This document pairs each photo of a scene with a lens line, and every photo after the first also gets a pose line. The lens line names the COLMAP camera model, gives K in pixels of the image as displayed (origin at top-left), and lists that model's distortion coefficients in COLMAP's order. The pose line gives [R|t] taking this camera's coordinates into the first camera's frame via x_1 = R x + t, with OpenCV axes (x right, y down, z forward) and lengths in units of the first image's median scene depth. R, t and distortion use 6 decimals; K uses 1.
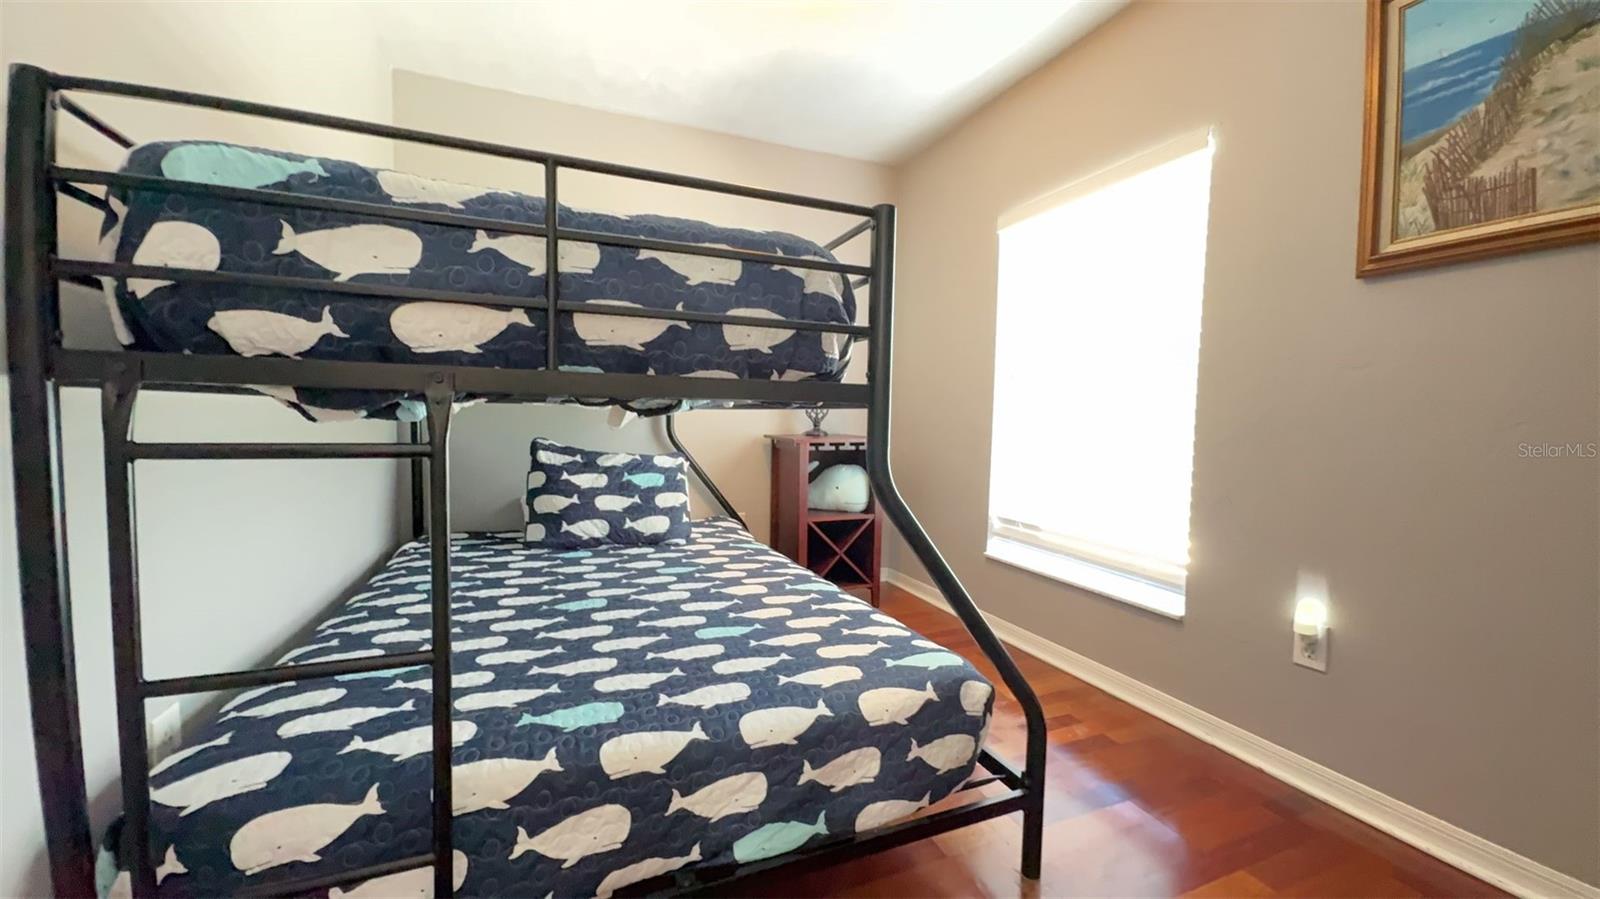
lens RADIAL K [[605.6, 0, 798.2], [0, 605.6, 448.7], [0, 0, 1]] dist [0.001464, -0.002758]
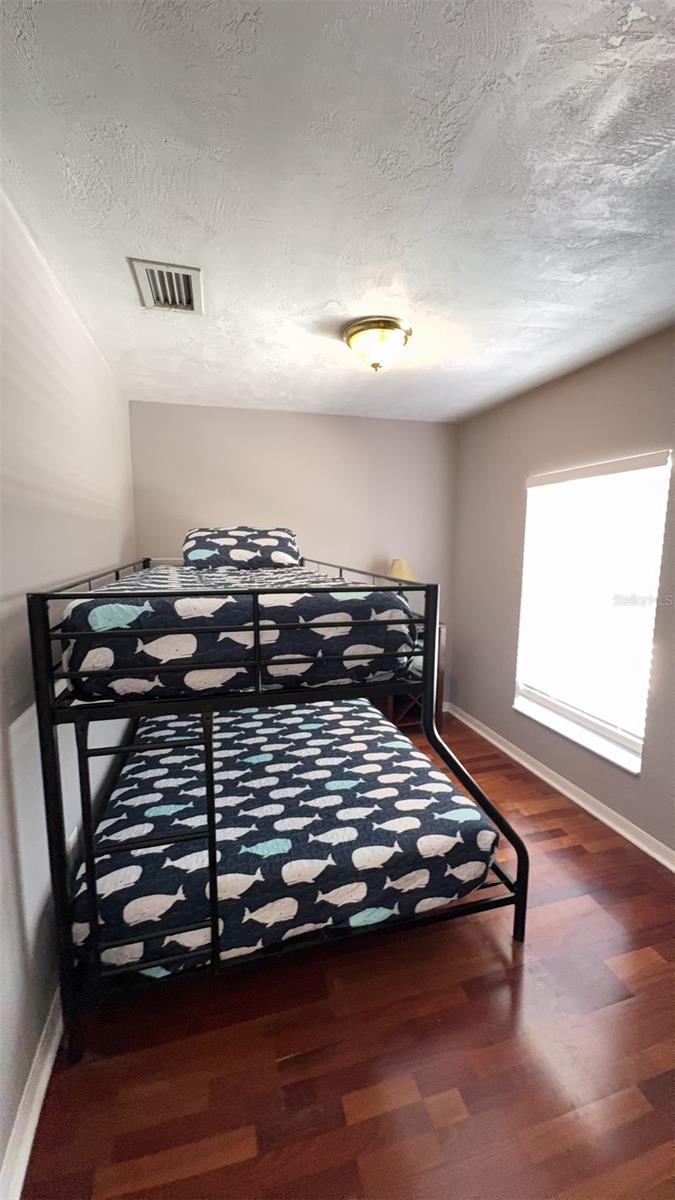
lens RADIAL K [[454.2, 0, 333.0], [0, 454.2, 597.1], [0, 0, 1]] dist [0.001464, -0.002758]
pose [[0.992365, -0.002201, -0.123313, 0.018165], [0.010646, 0.997637, 0.067868, -0.401317], [0.122872, -0.068663, 0.990044, -0.316185]]
